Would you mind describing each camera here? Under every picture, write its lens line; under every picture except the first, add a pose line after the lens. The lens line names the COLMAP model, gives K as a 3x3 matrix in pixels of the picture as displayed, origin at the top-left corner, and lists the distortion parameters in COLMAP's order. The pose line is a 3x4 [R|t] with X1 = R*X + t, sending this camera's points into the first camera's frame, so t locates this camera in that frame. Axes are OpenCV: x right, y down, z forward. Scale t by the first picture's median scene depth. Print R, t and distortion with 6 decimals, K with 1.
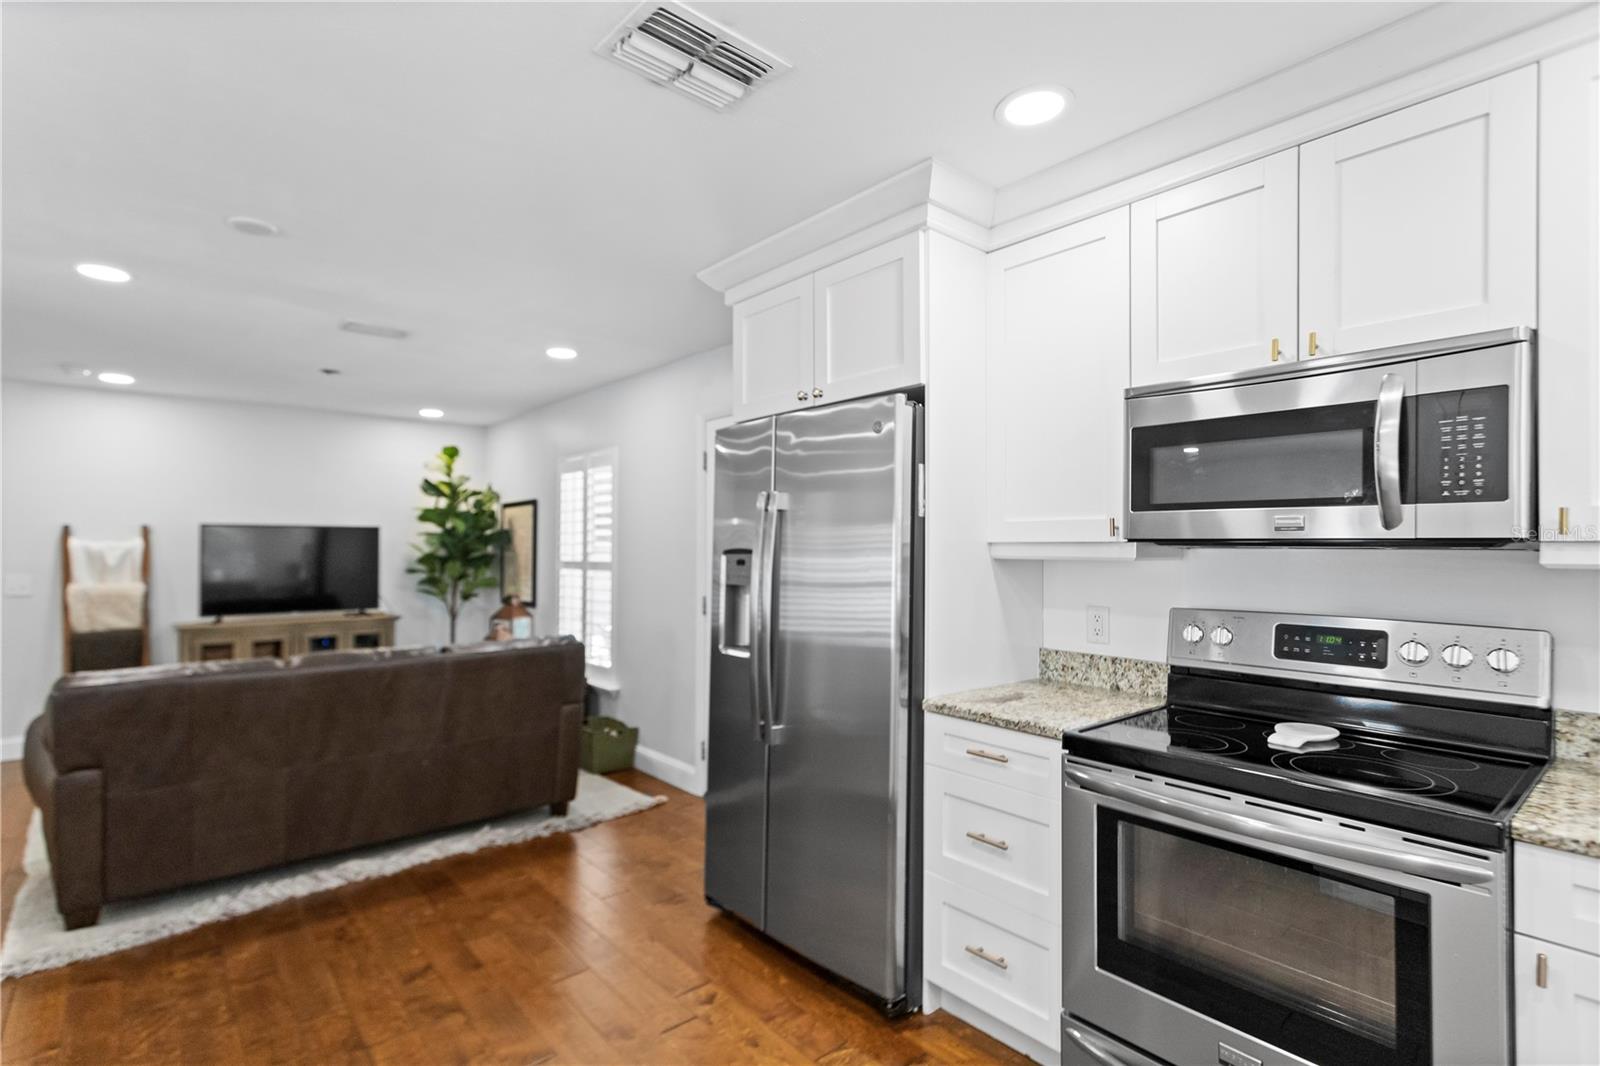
lens RADIAL K [[765.2, 0, 748.6], [0, 765.2, 538.3], [0, 0, 1]] dist [0.015210, -0.000369]
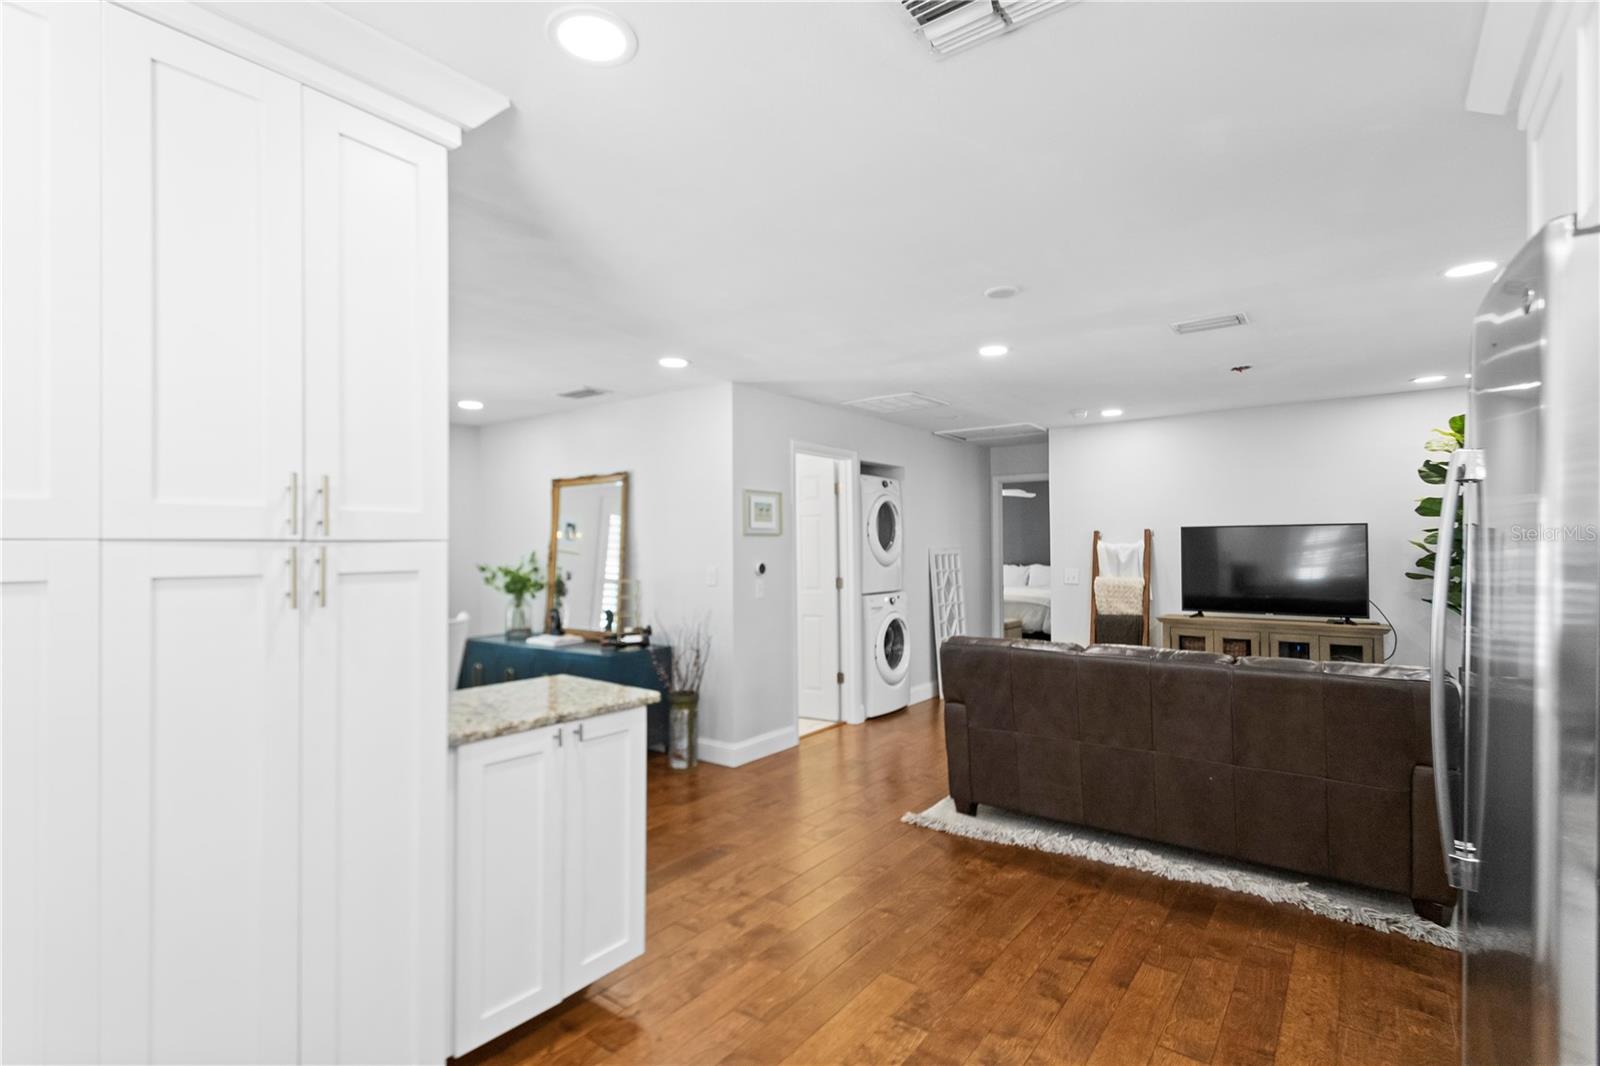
lens RADIAL K [[765.2, 0, 792.2], [0, 765.2, 535.4], [0, 0, 1]] dist [0.015210, -0.000369]
pose [[0.249008, -0.020084, -0.968293, 0.395766], [0.016607, 0.999727, -0.016465, 0.004060], [0.968359, -0.011981, 0.249273, 0.301882]]
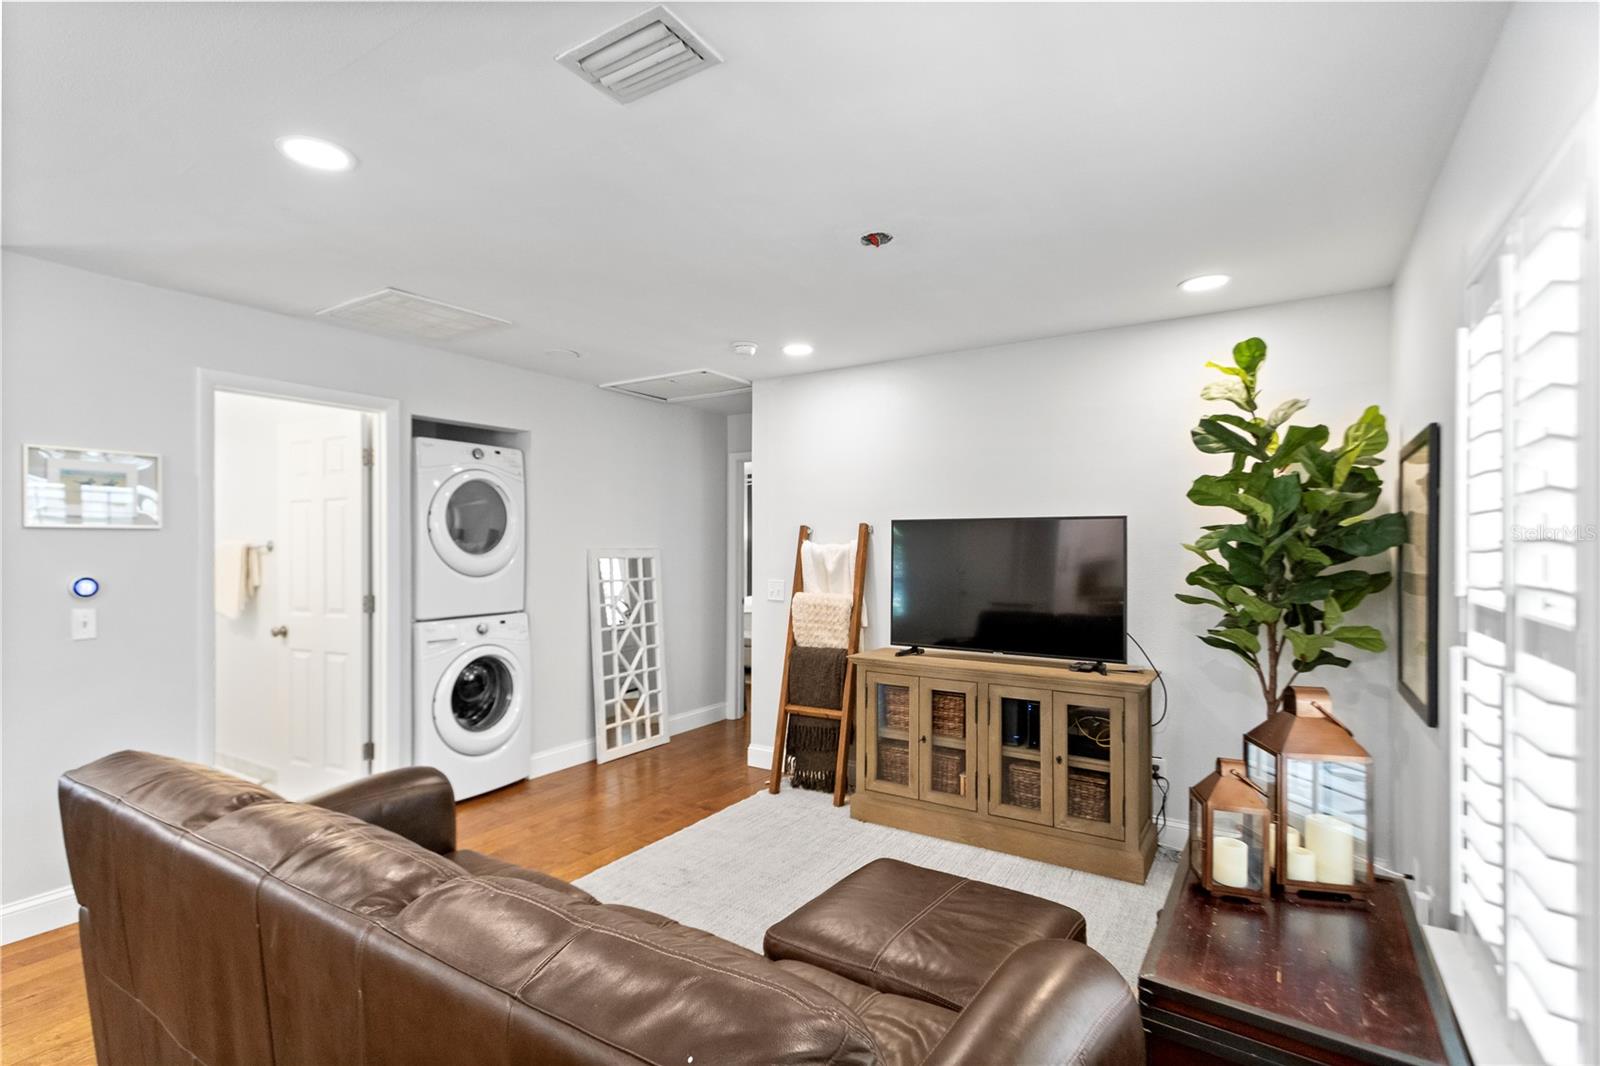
lens RADIAL K [[765.2, 0, 791.5], [0, 765.2, 537.9], [0, 0, 1]] dist [0.015210, -0.000369]
pose [[0.311415, -0.007945, -0.950241, -0.050811], [0.011875, 0.999920, -0.004468, 0.000454], [0.950200, -0.009893, 0.311485, 1.166538]]
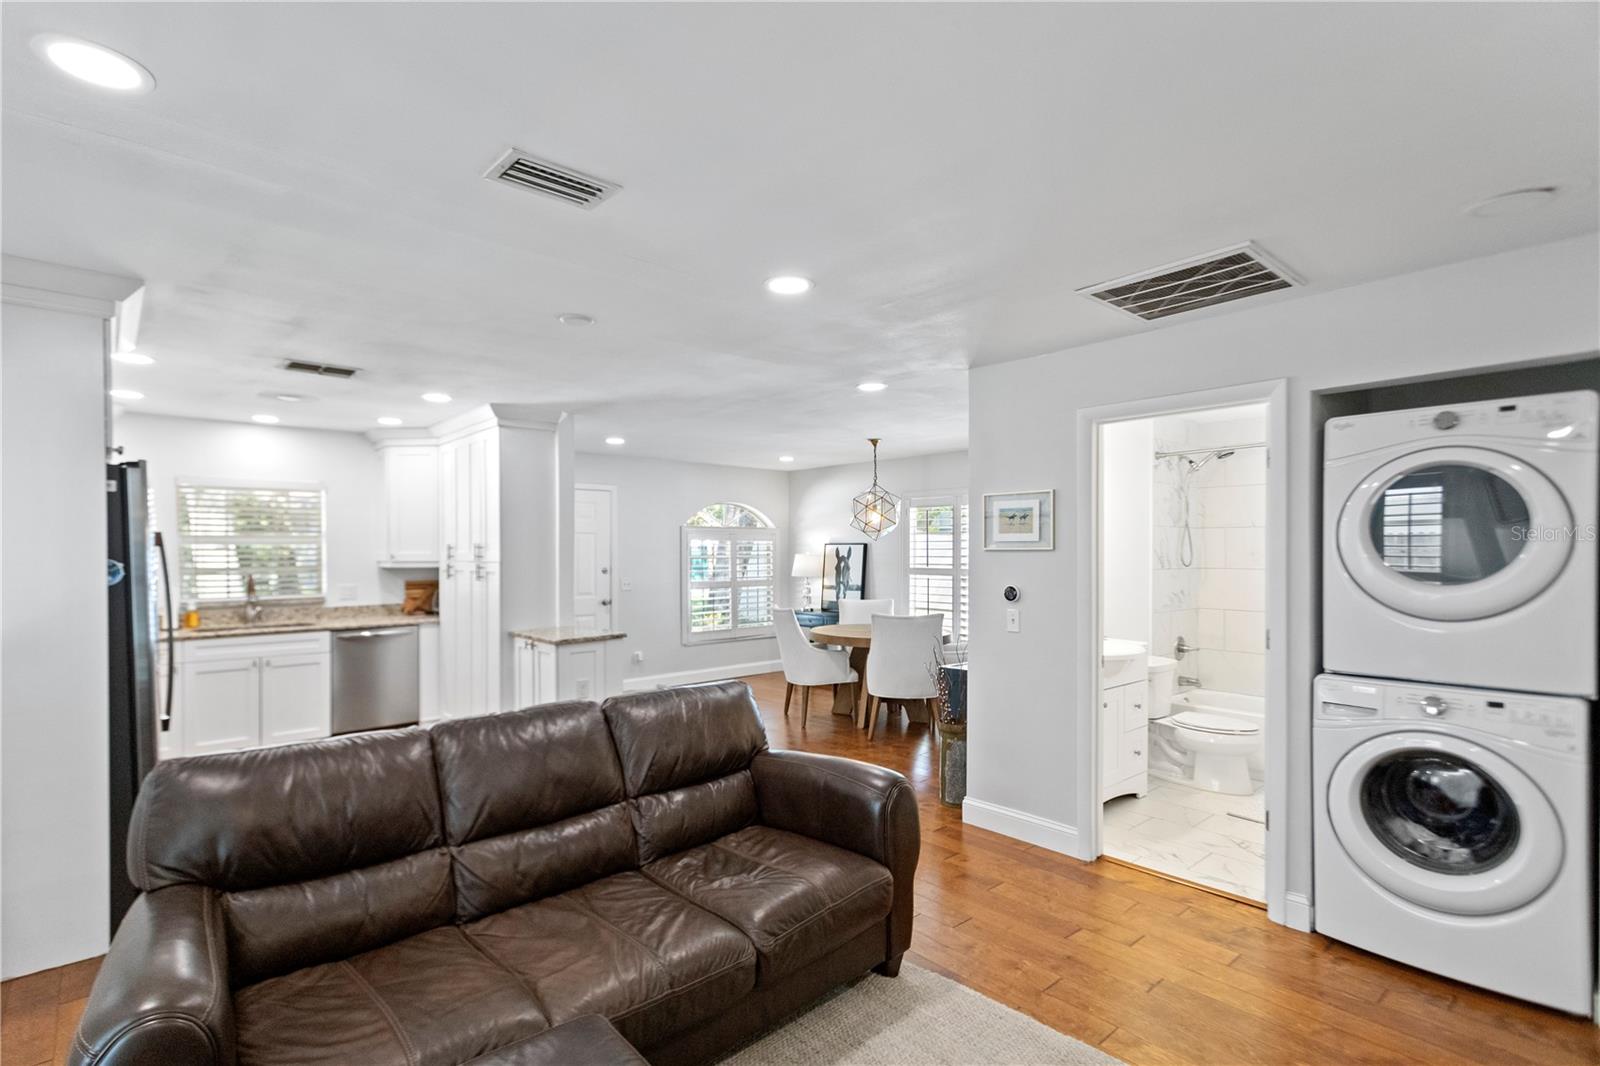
lens RADIAL K [[765.2, 0, 760.5], [0, 765.2, 555.5], [0, 0, 1]] dist [0.015210, -0.000369]
pose [[-0.999744, 0.001501, -0.022577, -0.783098], [0.001574, 0.999994, -0.003181, -0.013815], [0.022572, -0.003215, -0.999740, 1.915181]]
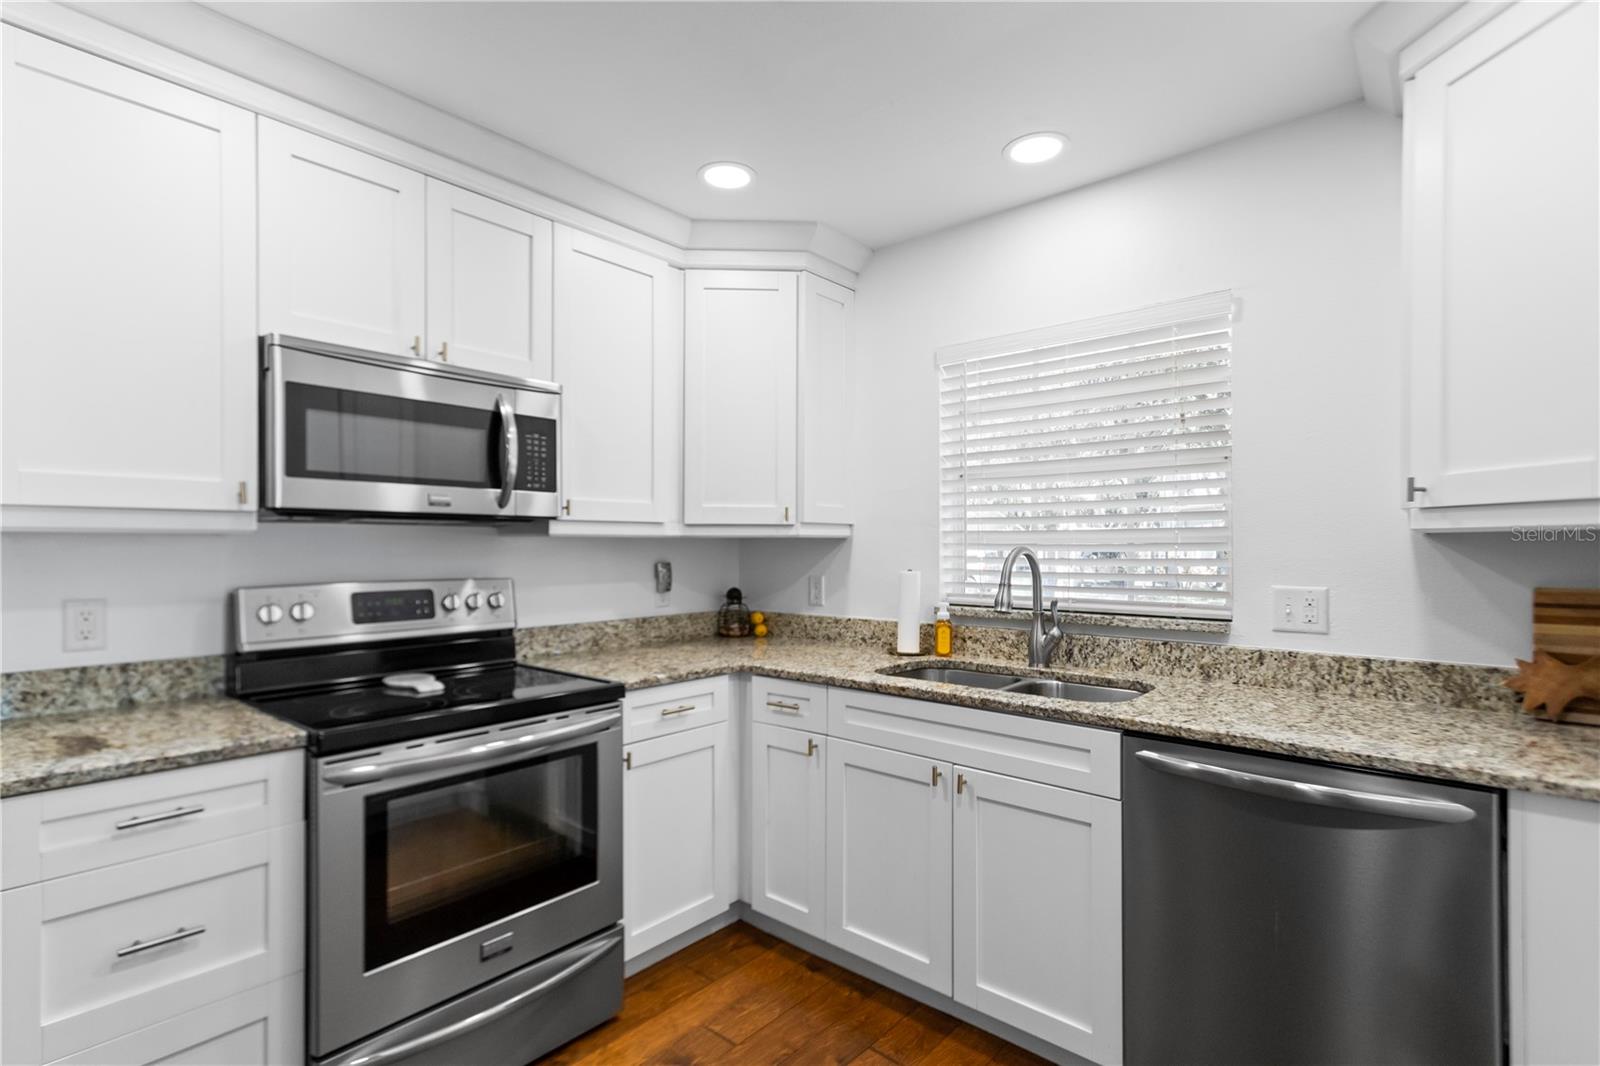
lens RADIAL K [[765.2, 0, 790.0], [0, 765.2, 547.2], [0, 0, 1]] dist [0.015210, -0.000369]
pose [[-0.169919, -0.006269, 0.985438, -0.305530], [-0.010198, 0.999937, 0.004603, 0.023585], [-0.985405, -0.009268, -0.169972, 0.380091]]
